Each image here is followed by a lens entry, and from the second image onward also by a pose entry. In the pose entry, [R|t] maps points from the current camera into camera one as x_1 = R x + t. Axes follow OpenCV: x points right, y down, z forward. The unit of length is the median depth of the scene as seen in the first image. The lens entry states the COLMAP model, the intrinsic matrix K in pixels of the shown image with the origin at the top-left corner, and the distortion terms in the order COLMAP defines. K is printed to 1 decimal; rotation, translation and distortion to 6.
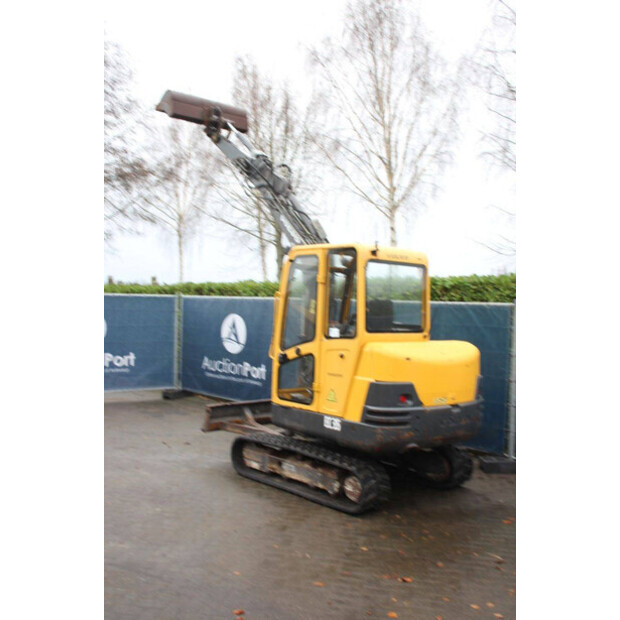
lens RADIAL K [[674.3, 0, 301.1], [0, 674.3, 310.7], [0, 0, 1]] dist [-0.037142, 0.000000]
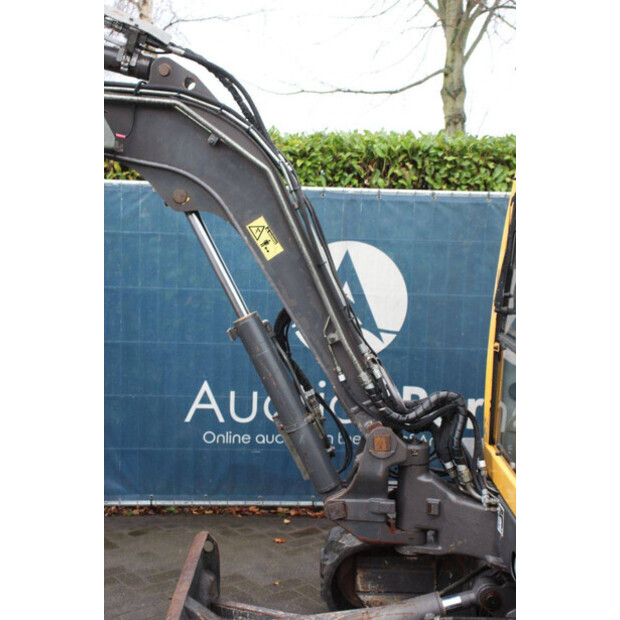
lens RADIAL K [[947.2, 0, 312.5], [0, 947.2, 314.8], [0, 0, 1]] dist [0.142886, 0.000000]
pose [[0.660799, -0.098191, 0.744113, -0.410861], [0.000741, 0.991491, 0.130176, -0.018259], [-0.750563, -0.085469, 0.655249, 0.844225]]
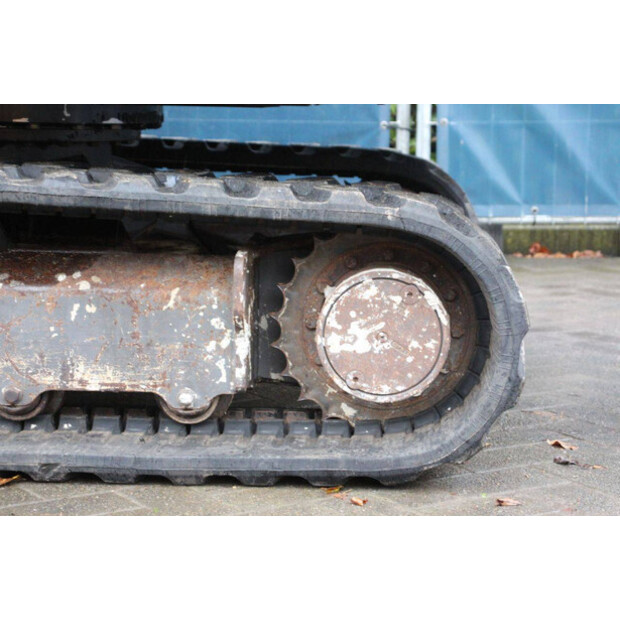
lens RADIAL K [[1432.2, 0, 312.3], [0, 1432.2, 309.0], [0, 0, 1]] dist [0.412342, 0.000000]
pose [[0.714450, -0.129035, 0.687686, -0.166654], [0.020632, 0.986306, 0.163632, 0.177216], [-0.699383, -0.102718, 0.707328, 0.677277]]
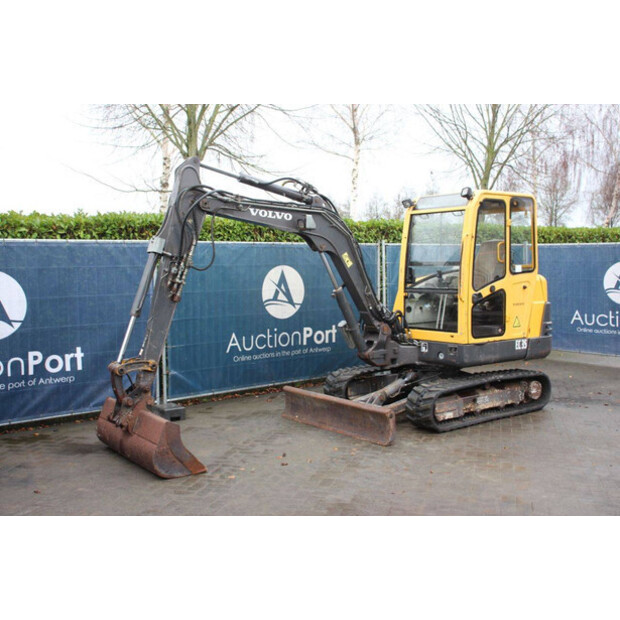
lens RADIAL K [[720.6, 0, 321.2], [0, 720.6, 306.3], [0, 0, 1]] dist [-0.027194, 0.000000]
pose [[0.045556, -0.094778, 0.994455, -1.143969], [0.019873, 0.995378, 0.093956, -0.025599], [-0.998764, 0.015482, 0.047229, 1.200201]]
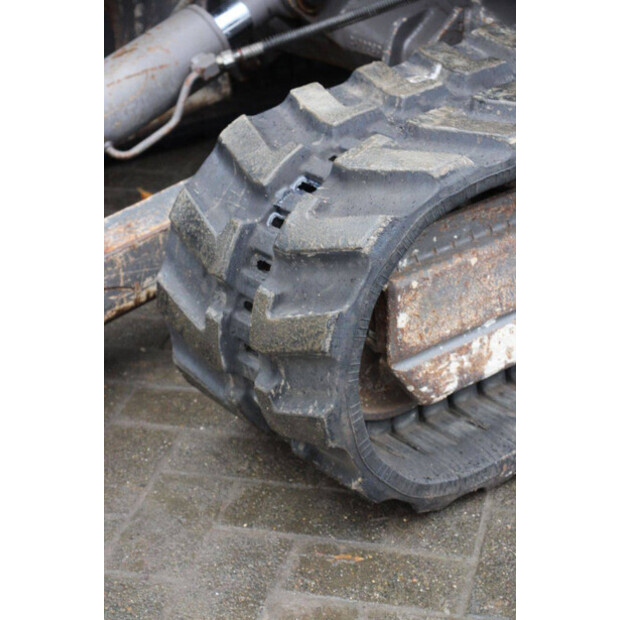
lens RADIAL K [[1432.2, 0, 311.1], [0, 1432.2, 309.7], [0, 0, 1]] dist [0.412342, 0.000000]
pose [[0.038526, -0.463280, 0.885374, -0.310999], [0.044762, 0.885943, 0.461629, 0.112302], [-0.998255, 0.021846, 0.054869, 1.084754]]
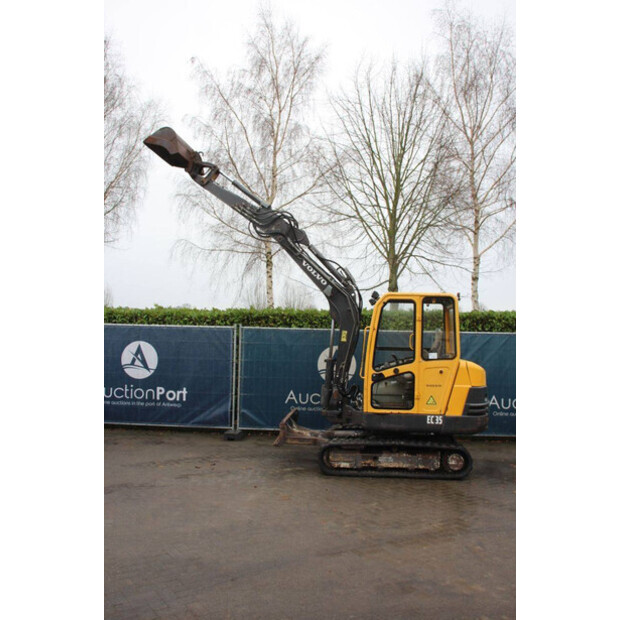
lens RADIAL K [[620.3, 0, 313.4], [0, 620.3, 297.9], [0, 0, 1]] dist [-0.089792, 0.000000]
pose [[0.721304, 0.022871, 0.692241, -0.967107], [0.007009, 0.999162, -0.040315, -0.036636], [-0.692583, 0.033931, 0.720540, 0.216338]]
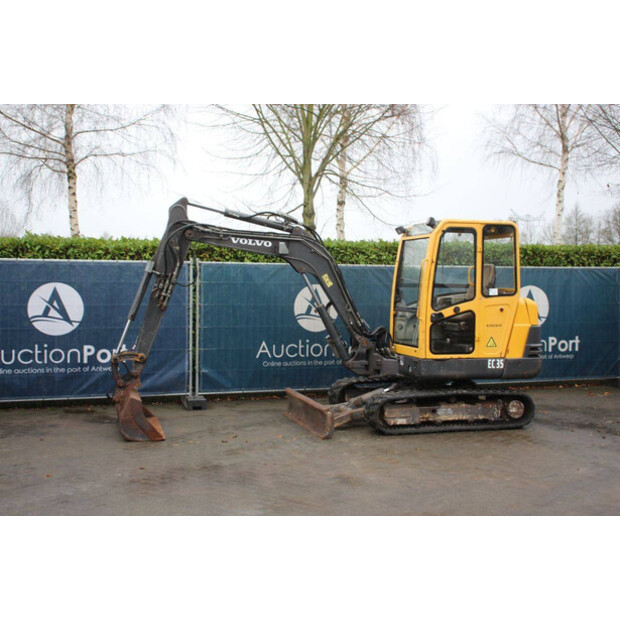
lens RADIAL K [[821.7, 0, 317.7], [0, 821.7, 311.7], [0, 0, 1]] dist [0.020899, 0.000000]
pose [[0.409226, -0.064698, 0.910136, -1.377725], [0.011510, 0.997770, 0.065753, -0.032949], [-0.912360, -0.016432, 0.409058, 0.626992]]
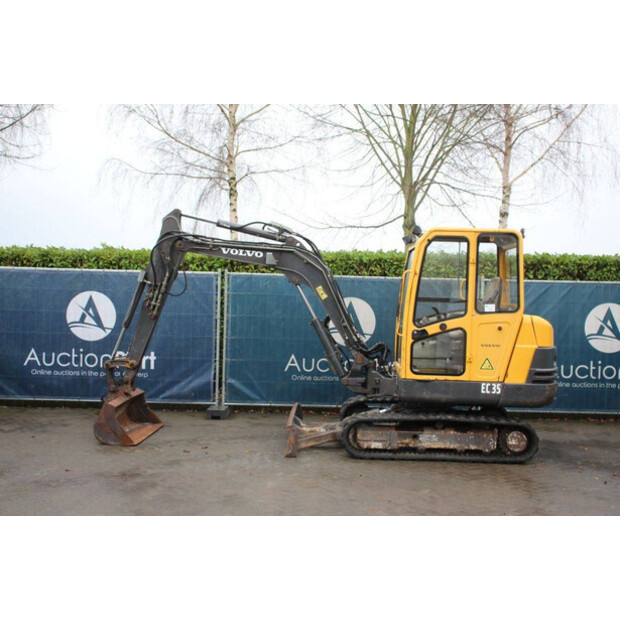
lens RADIAL K [[821.7, 0, 311.2], [0, 821.7, 311.7], [0, 0, 1]] dist [0.020899, 0.000000]
pose [[0.681201, -0.034753, 0.731271, -1.073734], [0.003810, 0.999027, 0.043930, -0.021034], [-0.732087, -0.027139, 0.680671, 0.267940]]
